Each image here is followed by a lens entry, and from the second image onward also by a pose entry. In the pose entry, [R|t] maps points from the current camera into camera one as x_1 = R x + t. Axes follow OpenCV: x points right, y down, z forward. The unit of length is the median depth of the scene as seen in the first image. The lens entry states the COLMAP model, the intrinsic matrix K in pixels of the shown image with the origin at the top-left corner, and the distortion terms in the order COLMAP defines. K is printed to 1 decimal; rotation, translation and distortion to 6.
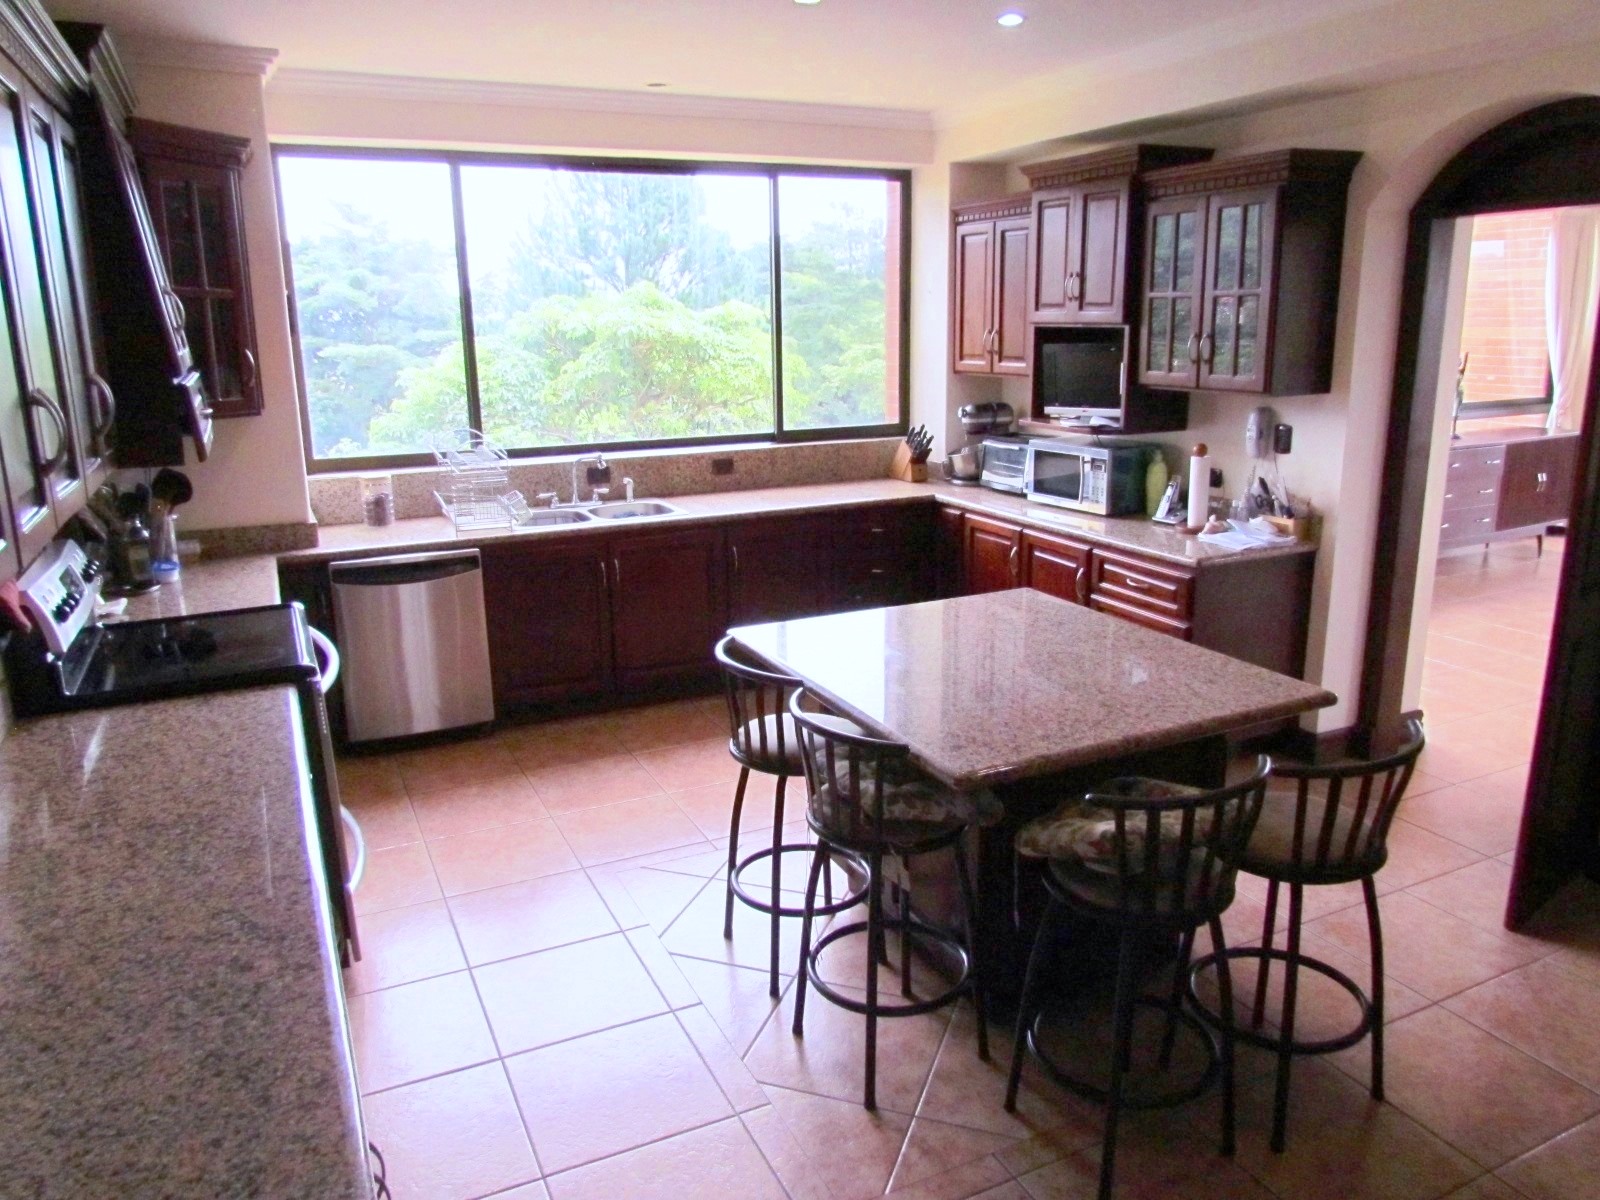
lens RADIAL K [[1132.1, 0, 798.5], [0, 1132.1, 598.7], [0, 0, 1]] dist [-0.026229, -0.004070]
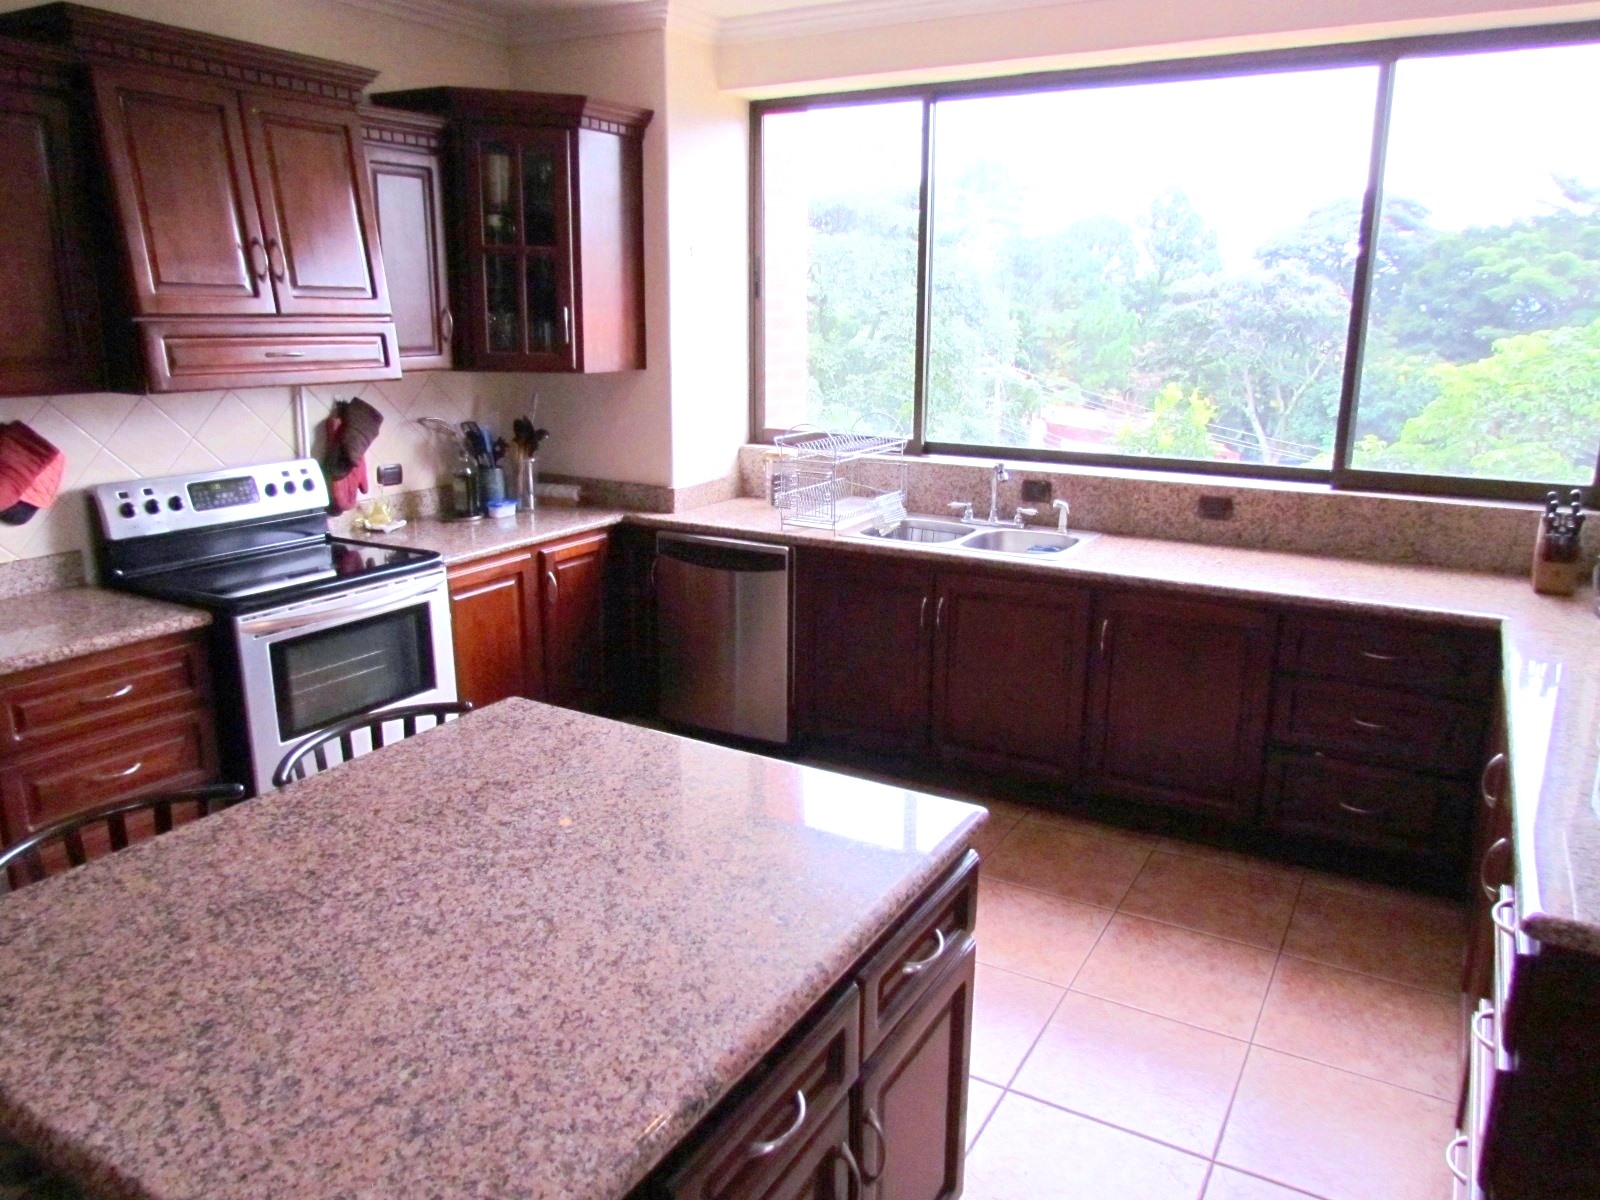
lens RADIAL K [[1132.1, 0, 796.4], [0, 1132.1, 592.4], [0, 0, 1]] dist [-0.026229, -0.004070]
pose [[0.554007, 0.219076, -0.803170, 0.358853], [-0.214296, 0.969772, 0.116704, -0.095399], [0.804459, 0.107461, 0.584207, 0.419529]]
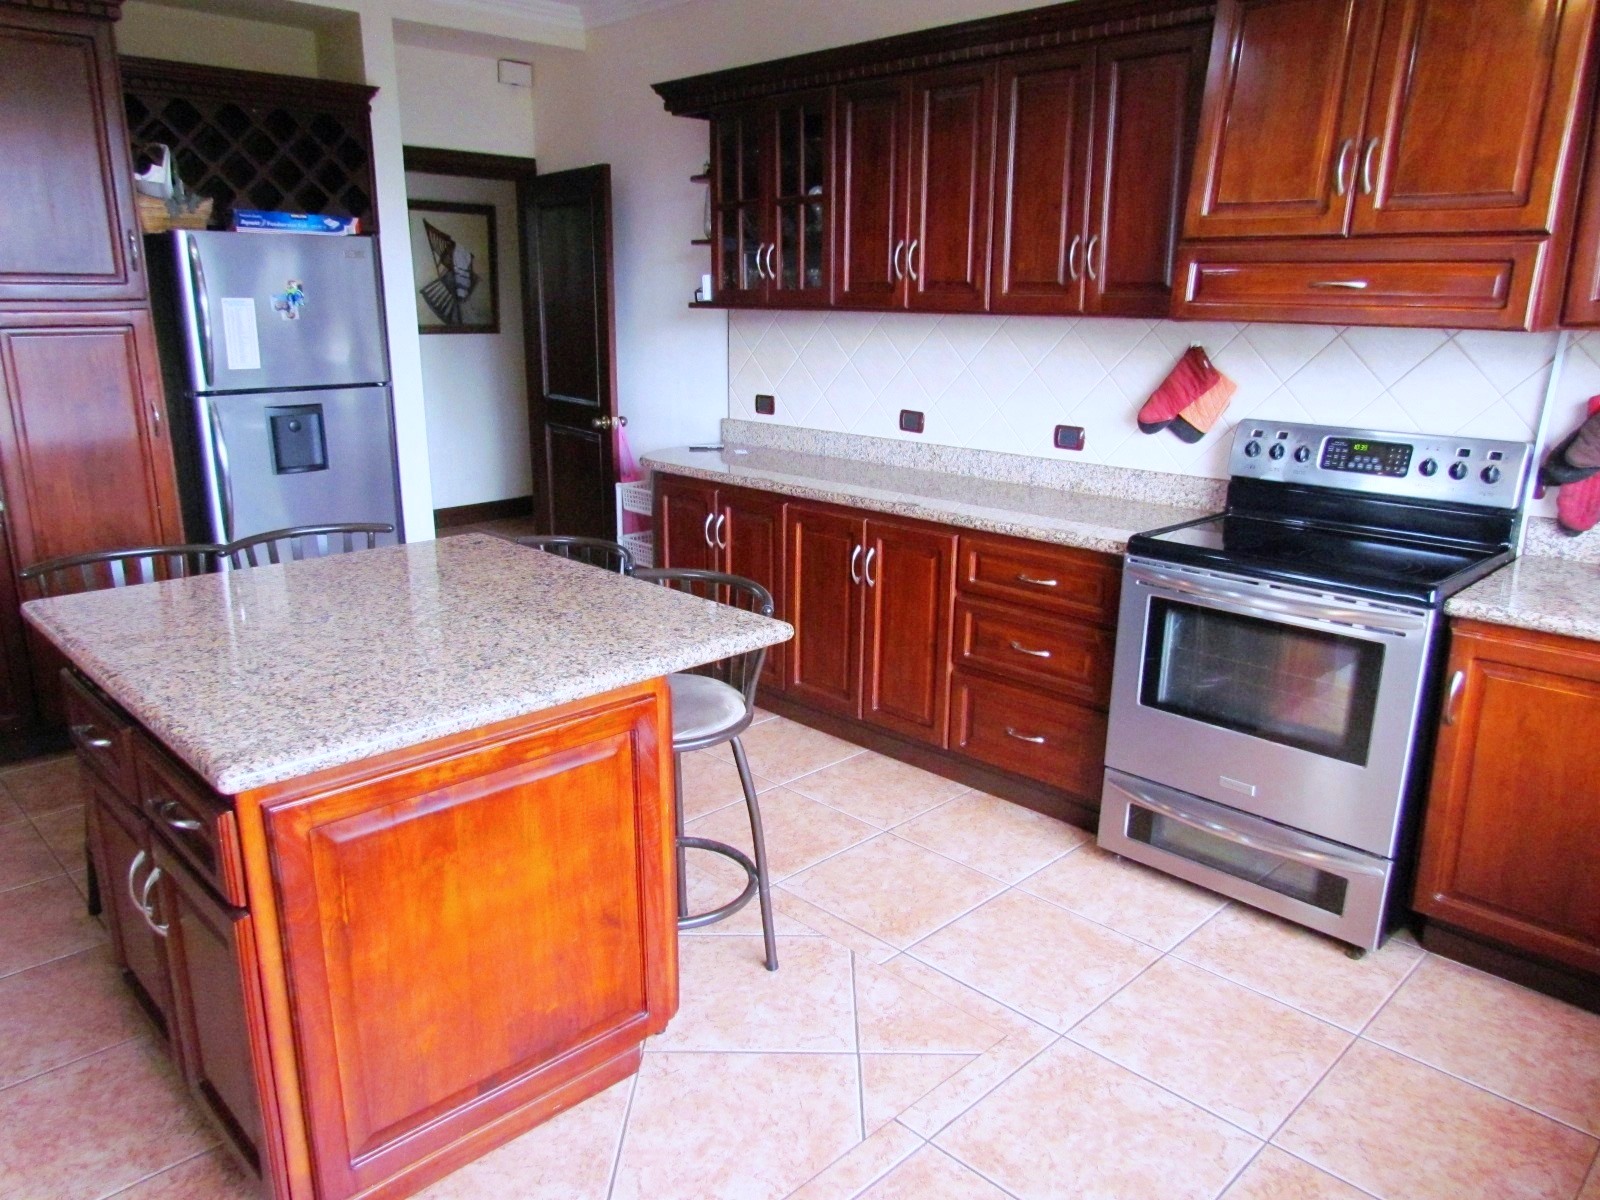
lens RADIAL K [[1132.1, 0, 796.4], [0, 1132.1, 608.6], [0, 0, 1]] dist [-0.026229, -0.004070]
pose [[-0.949245, 0.089436, -0.301556, 0.080009], [-0.069101, 0.876006, 0.477325, -0.179137], [0.306854, 0.473936, -0.825364, 0.916429]]
